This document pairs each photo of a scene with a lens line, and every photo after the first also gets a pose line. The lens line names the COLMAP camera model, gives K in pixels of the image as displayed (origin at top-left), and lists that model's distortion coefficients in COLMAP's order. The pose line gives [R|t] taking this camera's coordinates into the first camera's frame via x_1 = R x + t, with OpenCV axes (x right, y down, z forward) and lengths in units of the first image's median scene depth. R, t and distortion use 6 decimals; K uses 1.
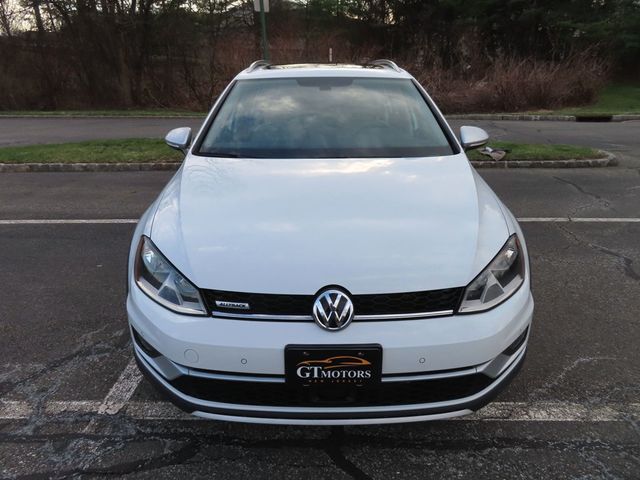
lens RADIAL K [[456.2, 0, 315.1], [0, 456.2, 241.2], [0, 0, 1]] dist [0.001258, -0.008503]
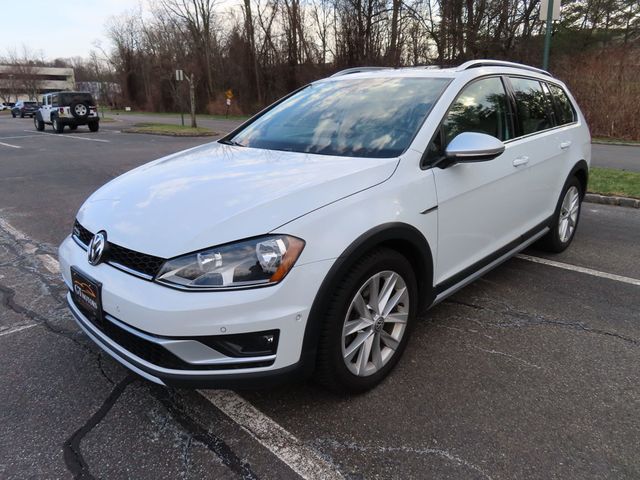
lens RADIAL K [[456.2, 0, 318.0], [0, 456.2, 243.2], [0, 0, 1]] dist [0.001258, -0.008503]
pose [[0.708737, 0.211552, -0.673006, 1.150883], [-0.234293, 0.970416, 0.058308, -0.070652], [0.665431, 0.116356, 0.737335, 0.416321]]
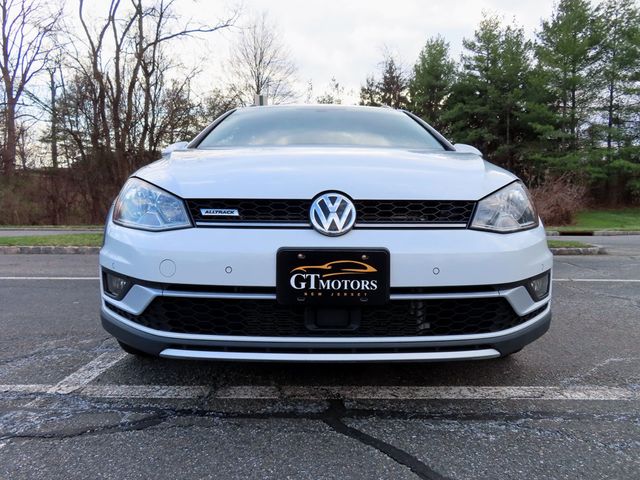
lens RADIAL K [[456.2, 0, 315.6], [0, 456.2, 241.5], [0, 0, 1]] dist [0.001258, -0.008503]
pose [[0.999791, 0.012516, 0.016169, -0.006629], [-0.007505, 0.960203, -0.279204, 0.393353], [-0.019020, 0.279024, 0.960096, 0.140548]]
